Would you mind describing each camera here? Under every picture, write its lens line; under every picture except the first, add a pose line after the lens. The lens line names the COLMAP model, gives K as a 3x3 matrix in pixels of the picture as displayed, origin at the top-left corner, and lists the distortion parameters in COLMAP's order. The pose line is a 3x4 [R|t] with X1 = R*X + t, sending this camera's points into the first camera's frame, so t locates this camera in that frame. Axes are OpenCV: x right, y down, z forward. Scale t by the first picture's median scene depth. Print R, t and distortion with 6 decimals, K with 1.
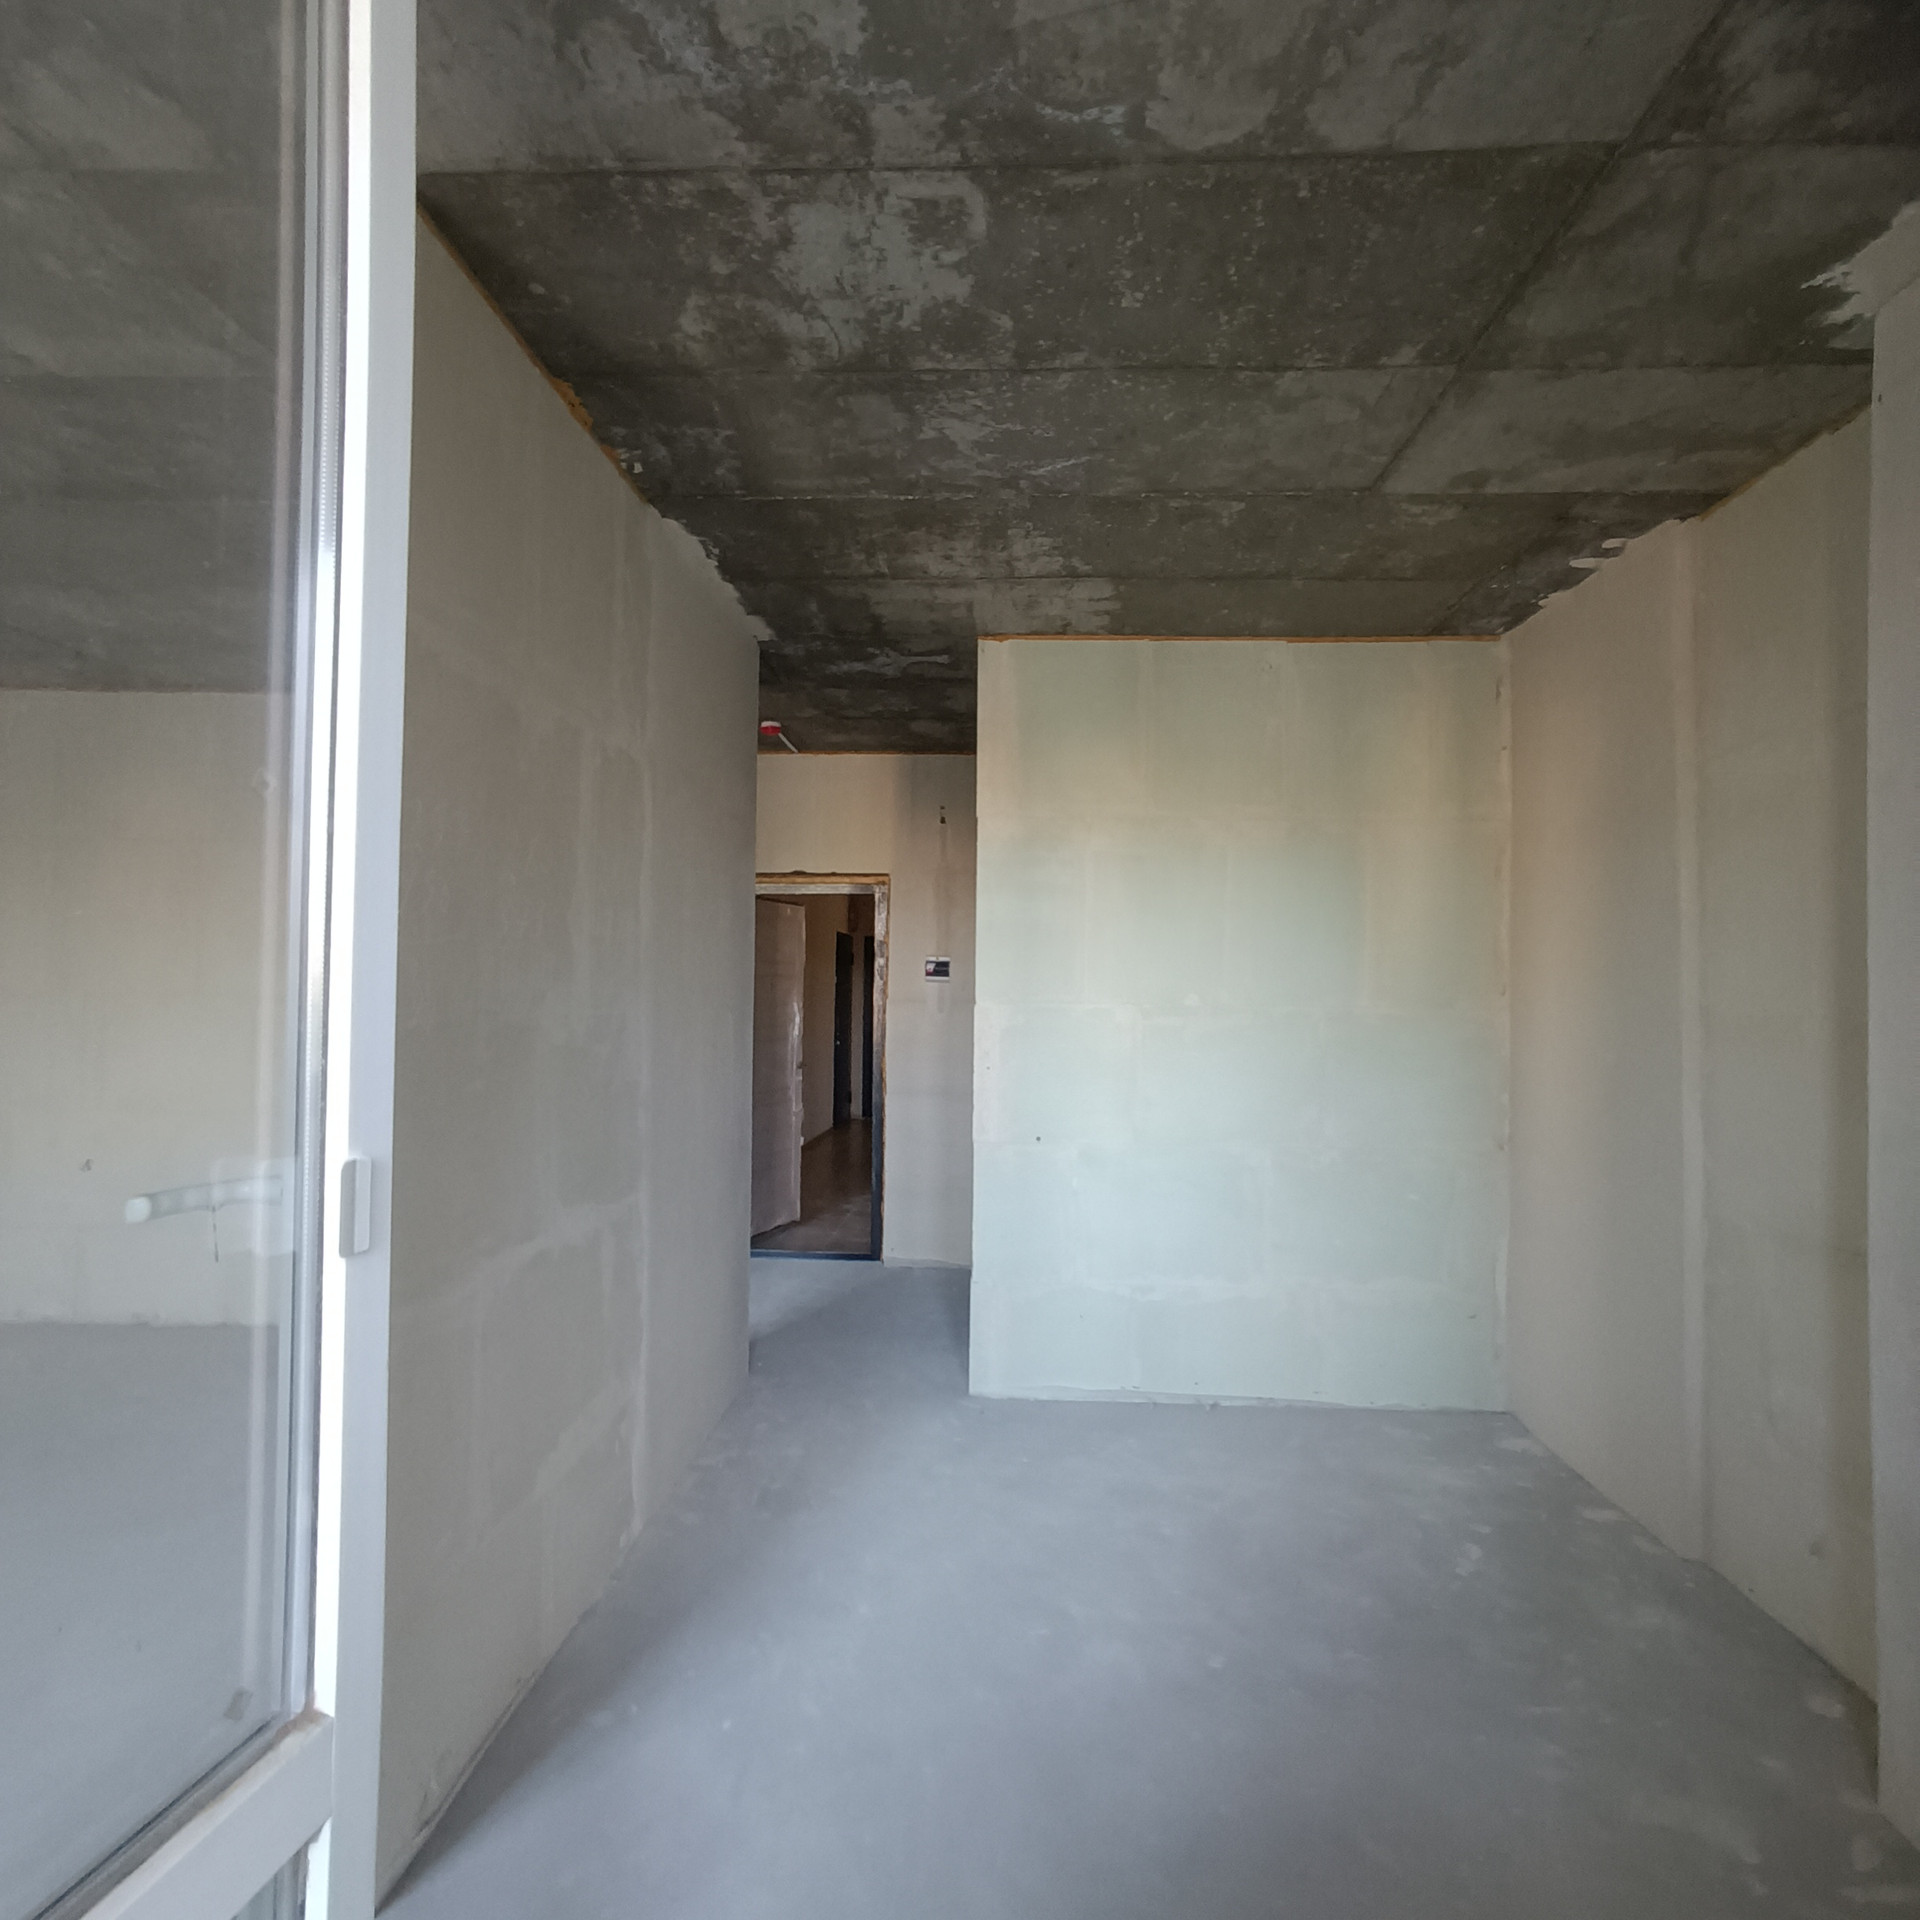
lens RADIAL K [[1170.5, 0, 959.6], [0, 1170.5, 965.1], [0, 0, 1]] dist [-0.027639, 0.033122]
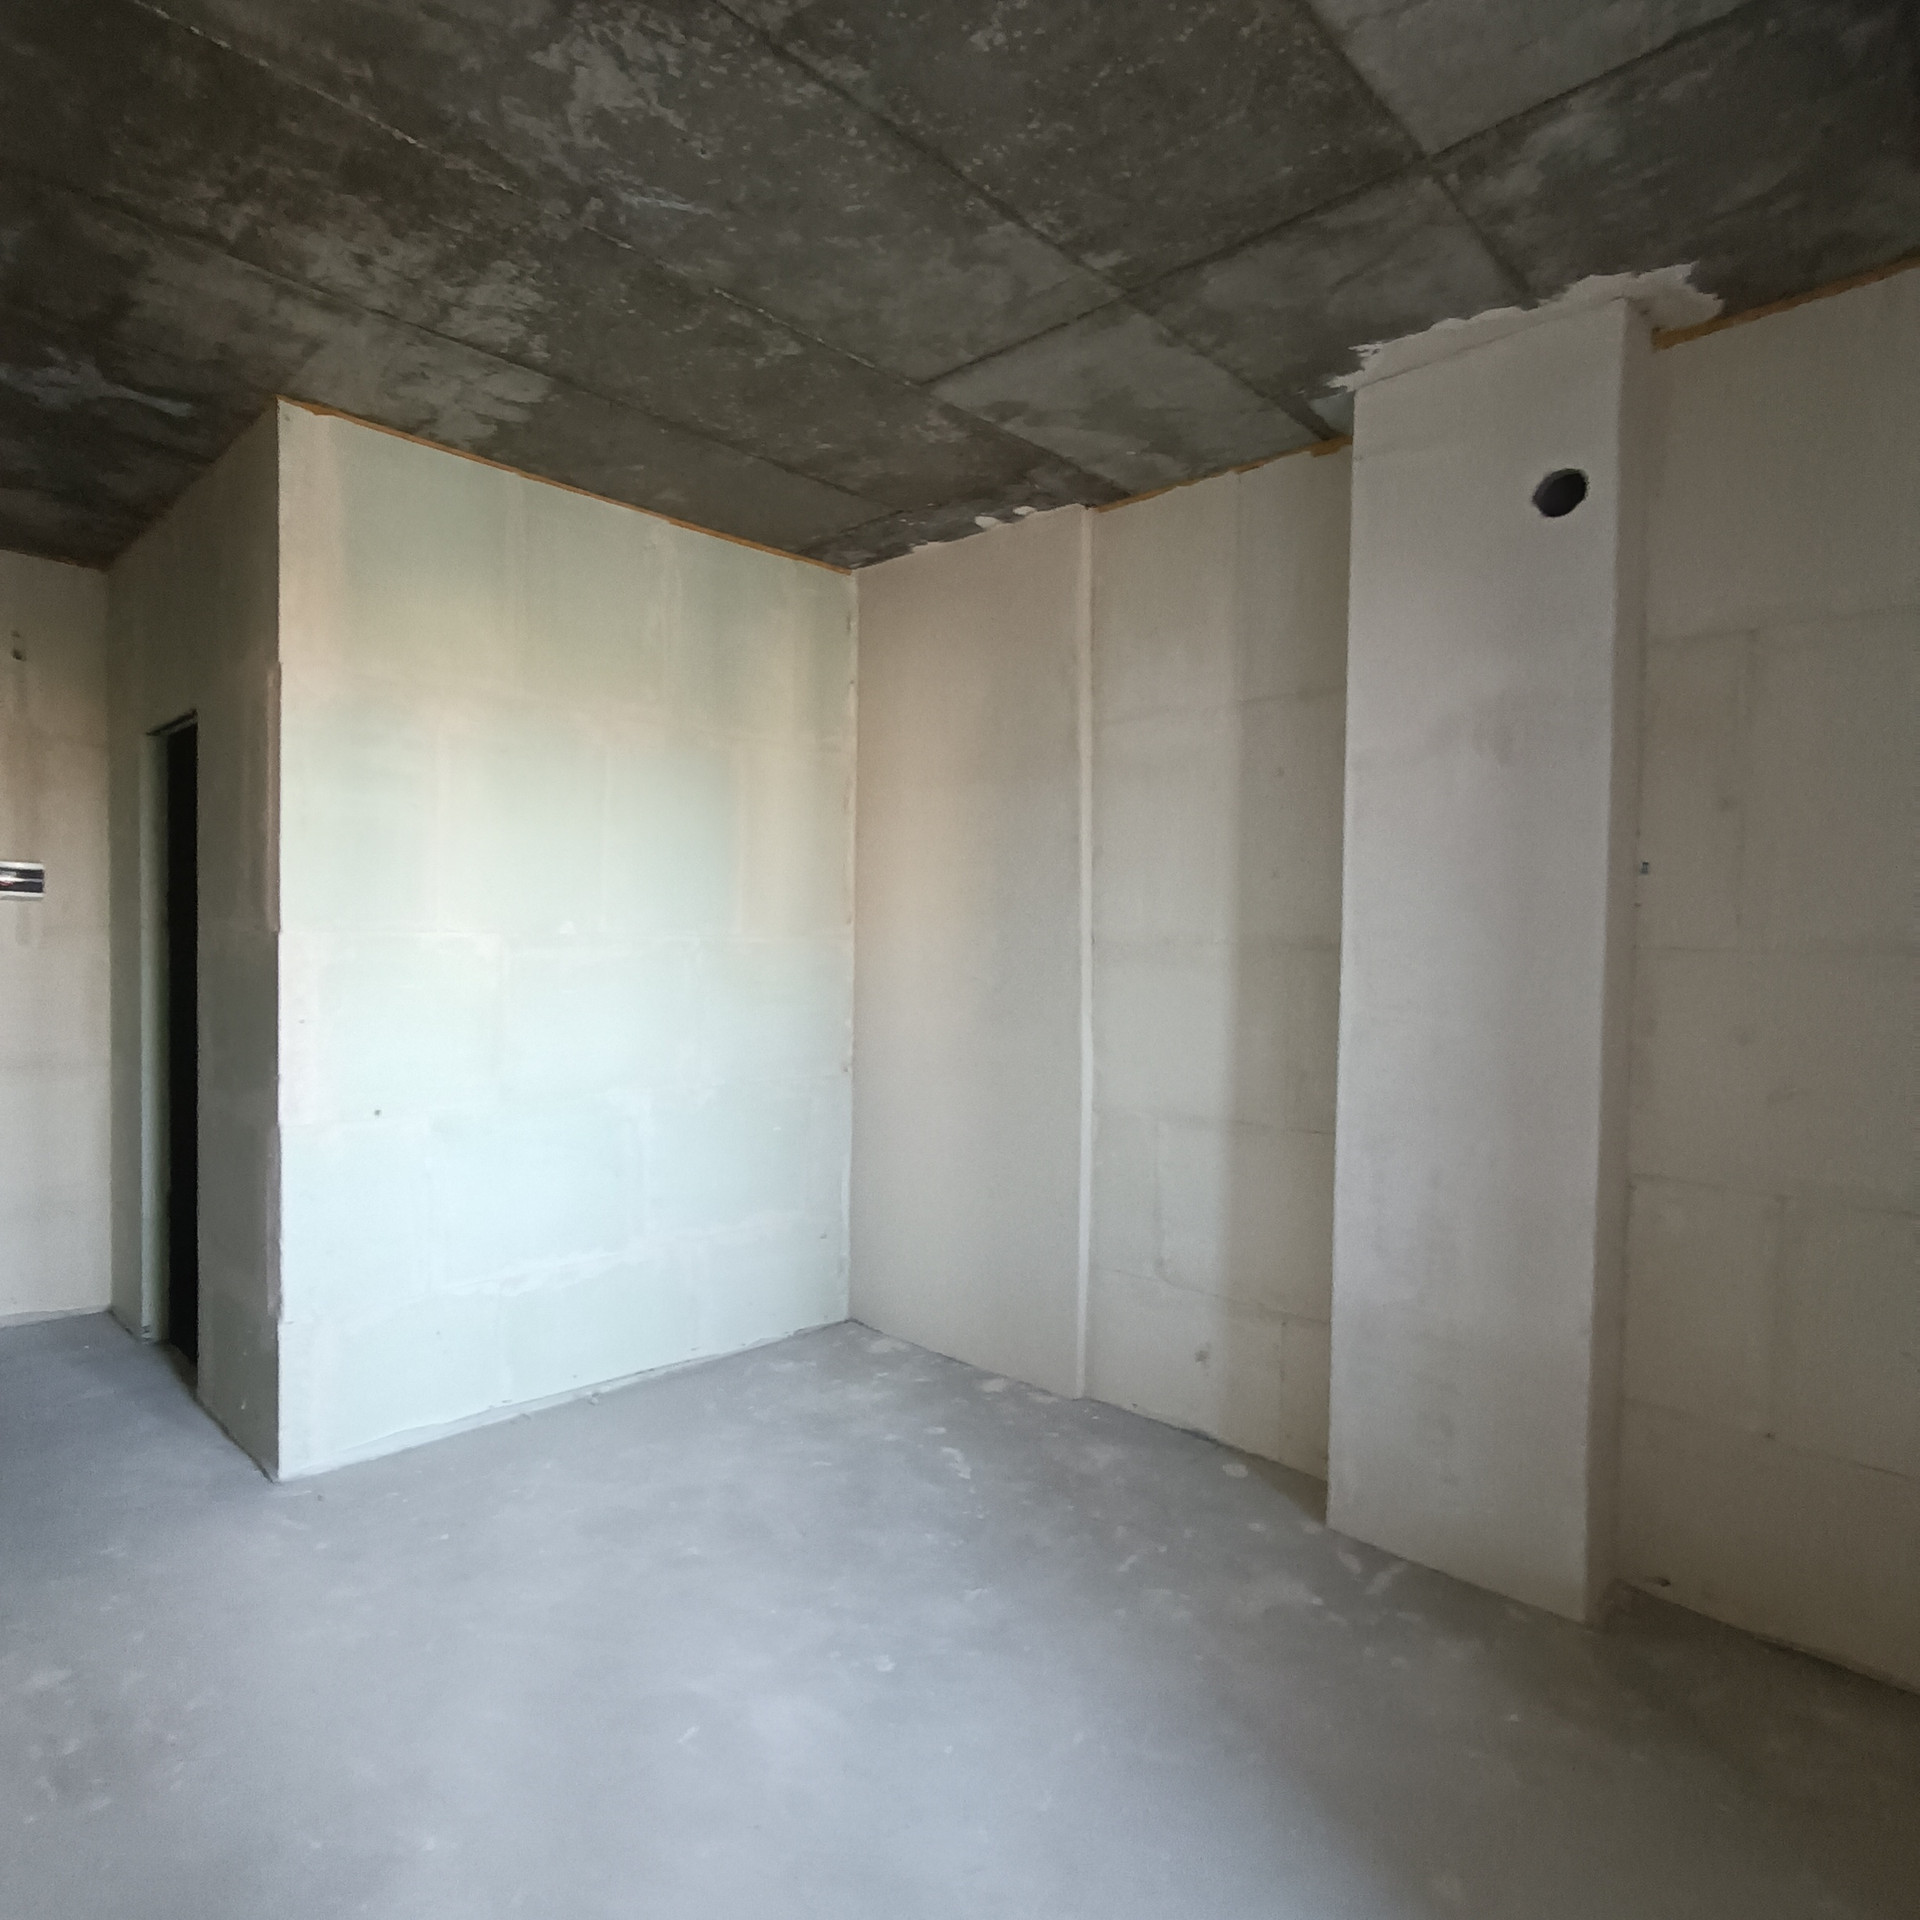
lens RADIAL K [[1170.5, 0, 963.6], [0, 1170.5, 968.0], [0, 0, 1]] dist [-0.027639, 0.033122]
pose [[0.657440, -0.022012, 0.753185, -0.312793], [-0.023541, 0.998485, 0.049729, 0.013504], [-0.753139, -0.050424, 0.655926, 0.303492]]
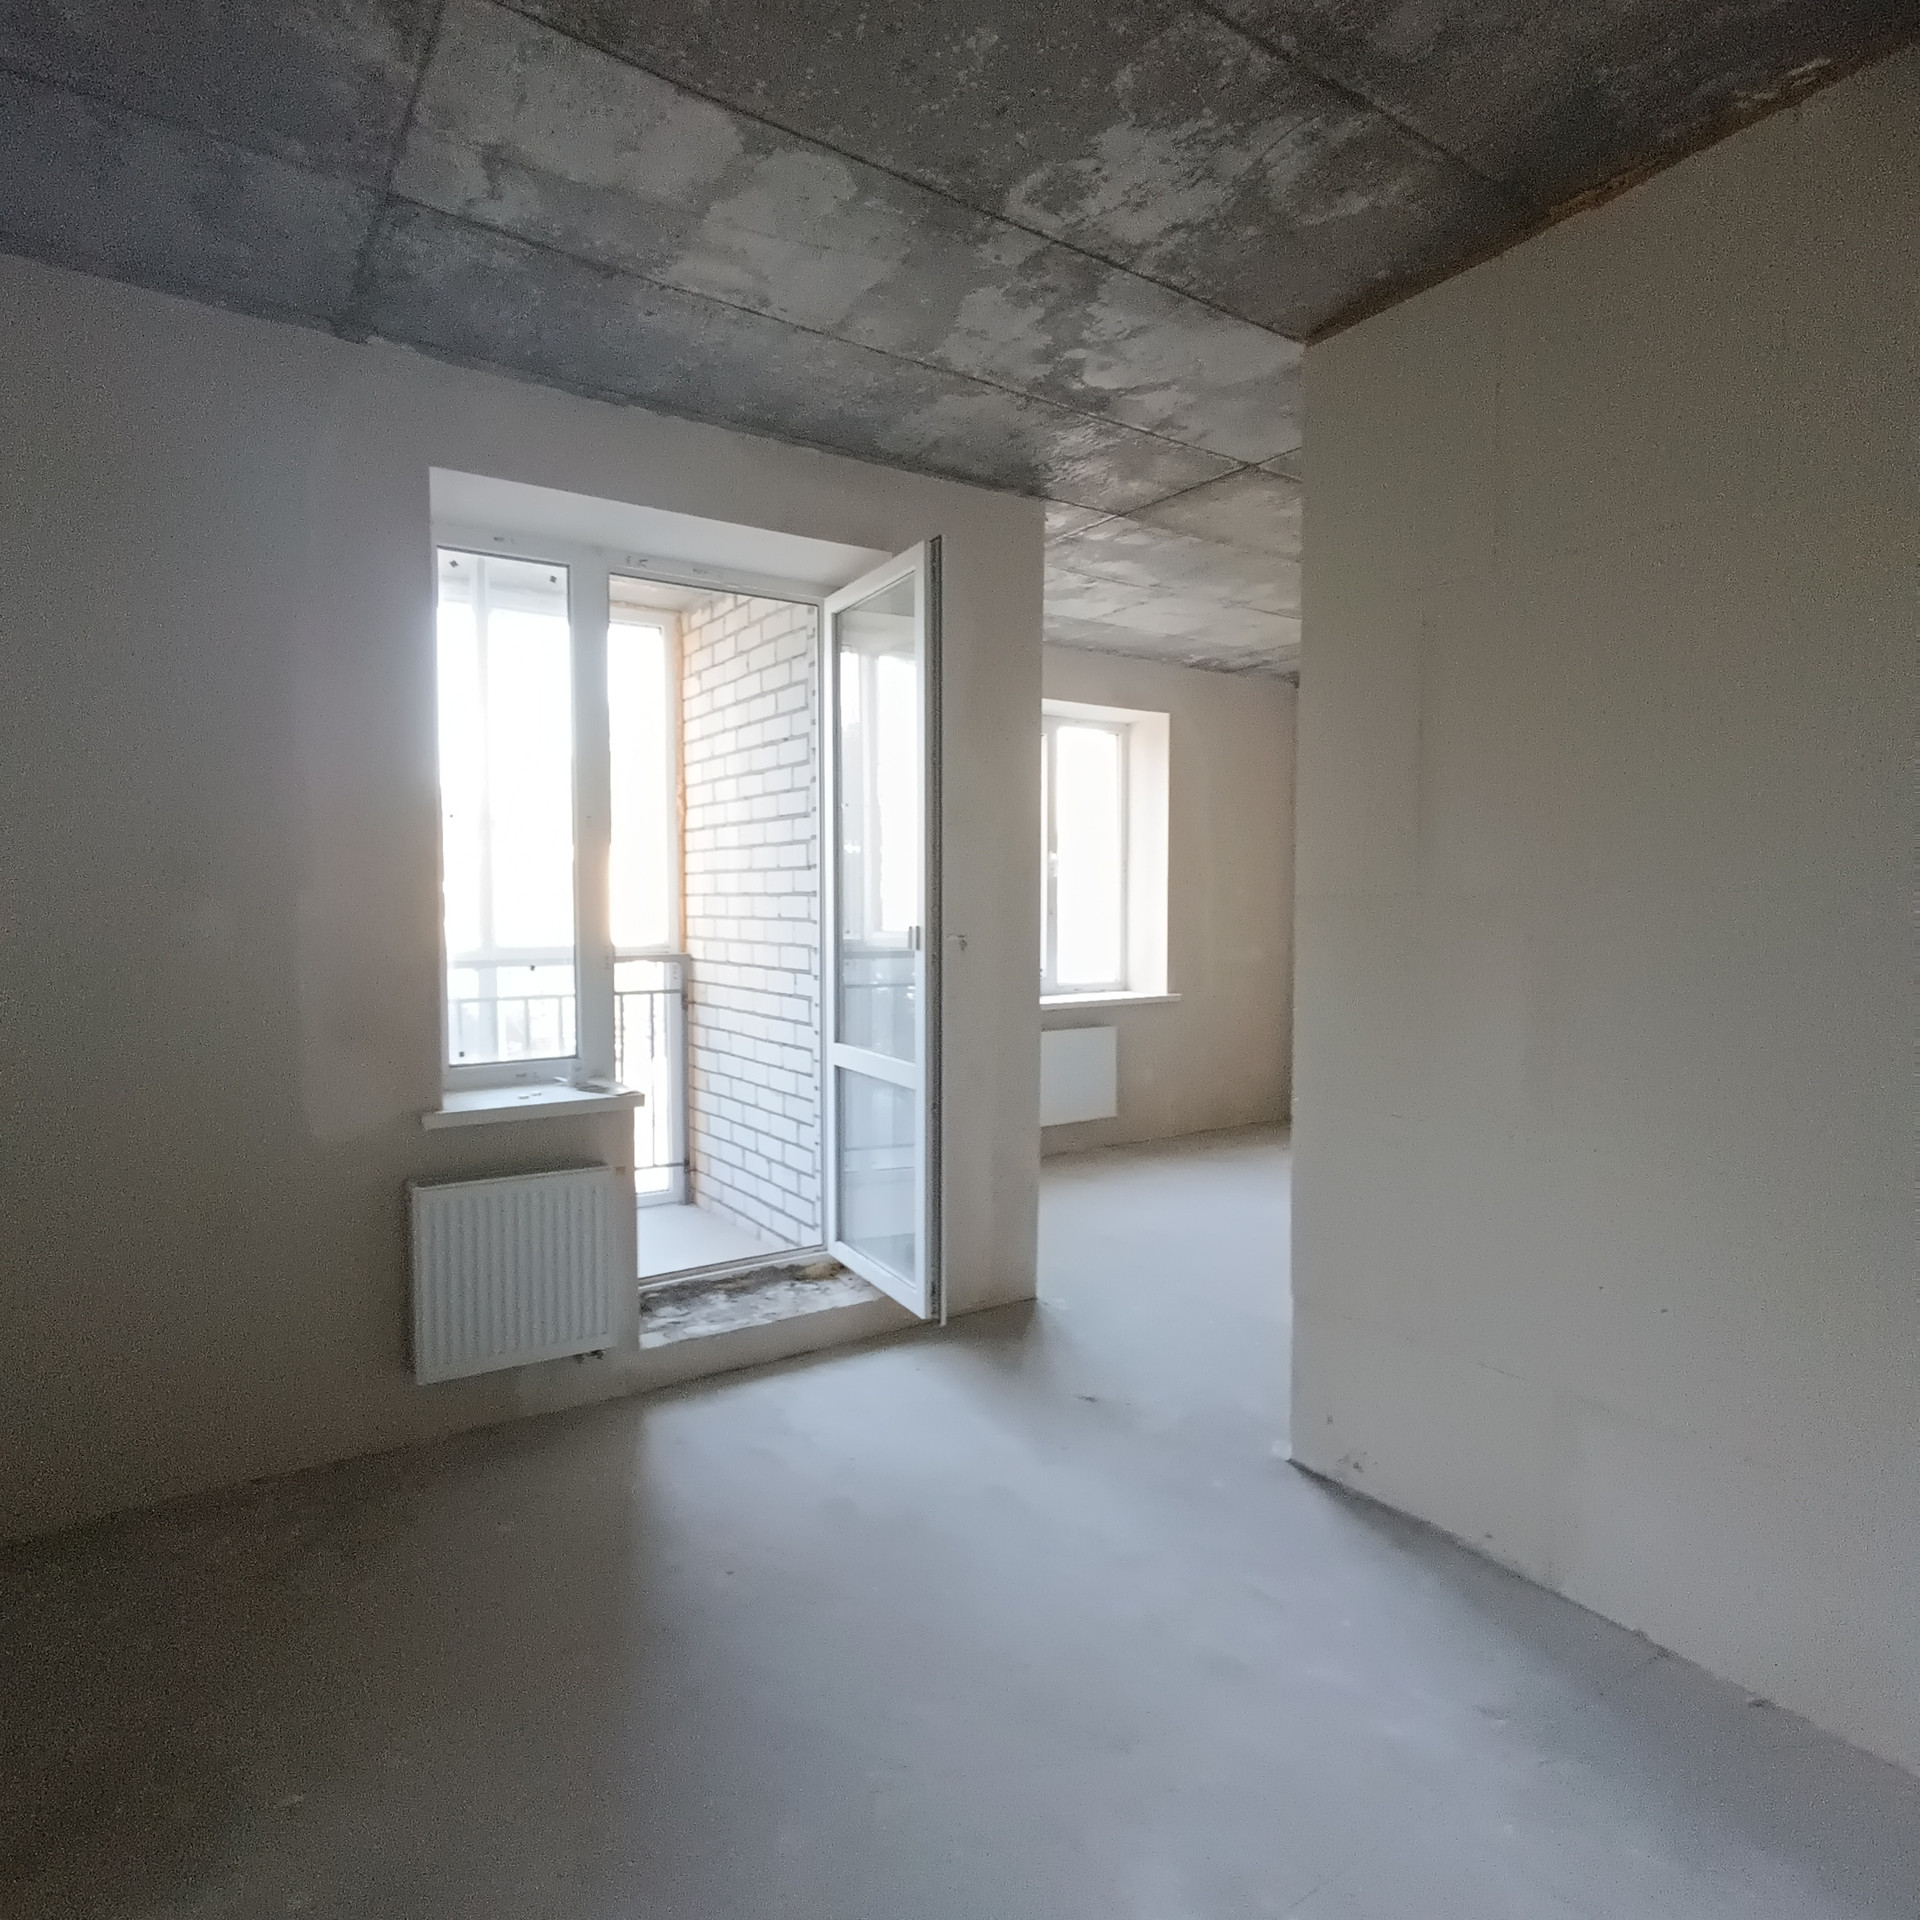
lens RADIAL K [[1170.5, 0, 963.0], [0, 1170.5, 964.4], [0, 0, 1]] dist [-0.027639, 0.033122]
pose [[-0.796362, 0.021528, -0.604437, 0.451215], [0.004248, 0.999541, 0.030003, 0.046666], [0.604806, 0.021326, -0.796087, 1.107538]]
